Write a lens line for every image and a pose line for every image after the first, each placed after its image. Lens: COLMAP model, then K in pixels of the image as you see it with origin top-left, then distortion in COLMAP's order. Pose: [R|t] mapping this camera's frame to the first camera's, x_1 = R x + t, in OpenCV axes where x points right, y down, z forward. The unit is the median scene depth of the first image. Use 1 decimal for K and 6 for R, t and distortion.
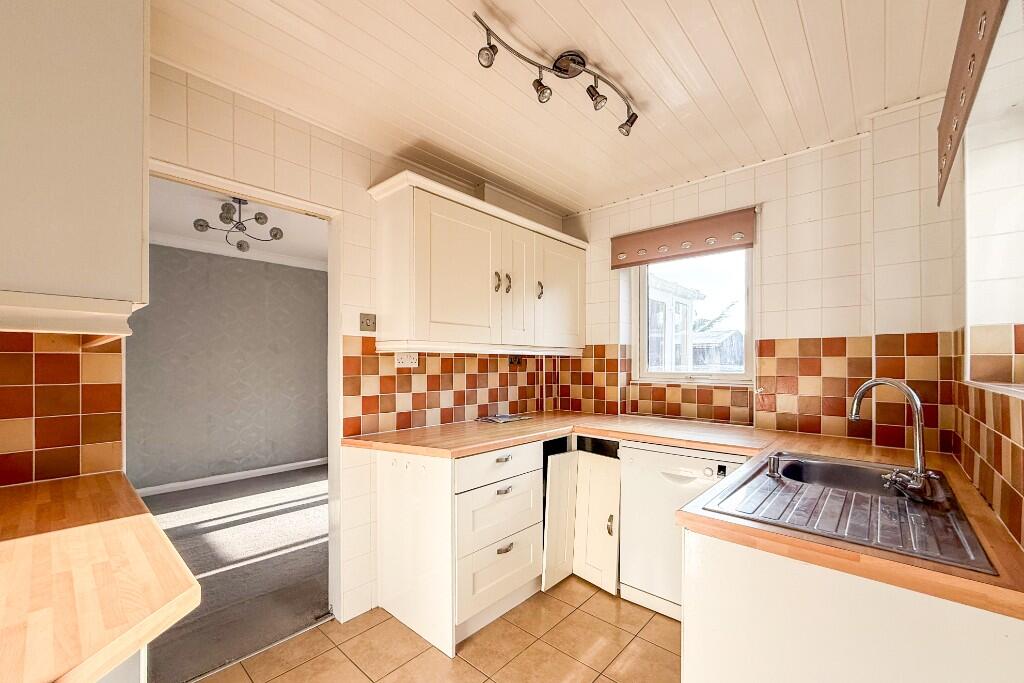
lens RADIAL K [[417.3, 0, 516.2], [0, 417.3, 361.3], [0, 0, 1]] dist [-0.000362, -0.000524]
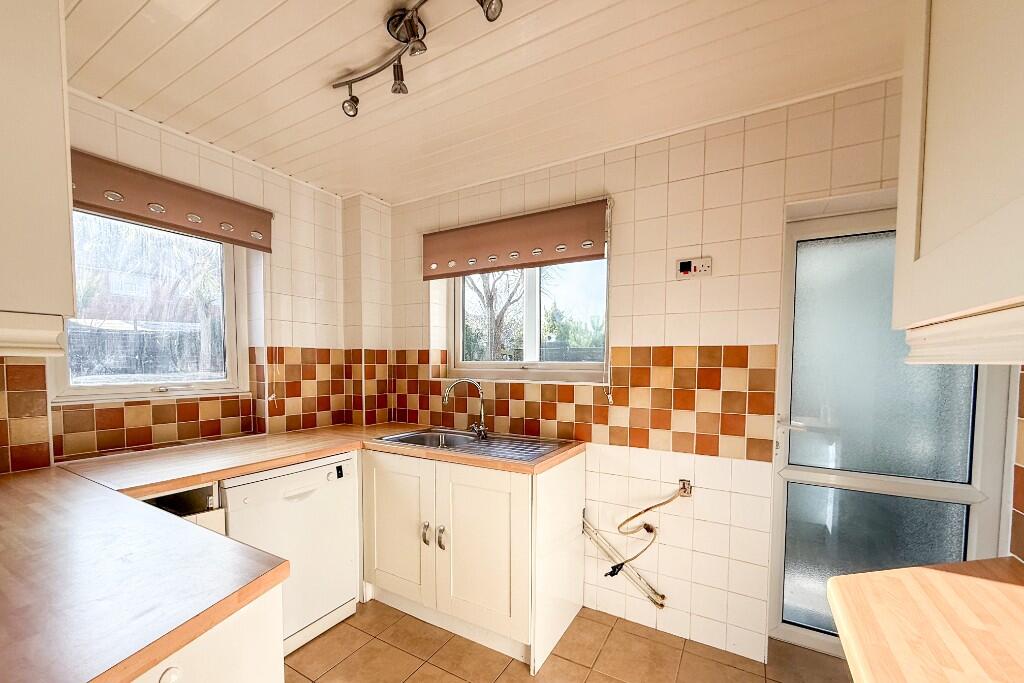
lens RADIAL K [[417.3, 0, 507.5], [0, 417.3, 366.3], [0, 0, 1]] dist [-0.000362, -0.000524]
pose [[-0.207012, -0.000634, 0.978338, -0.539122], [0.003573, 0.999993, 0.001404, -0.003015], [-0.978332, 0.003786, -0.207008, 0.657981]]
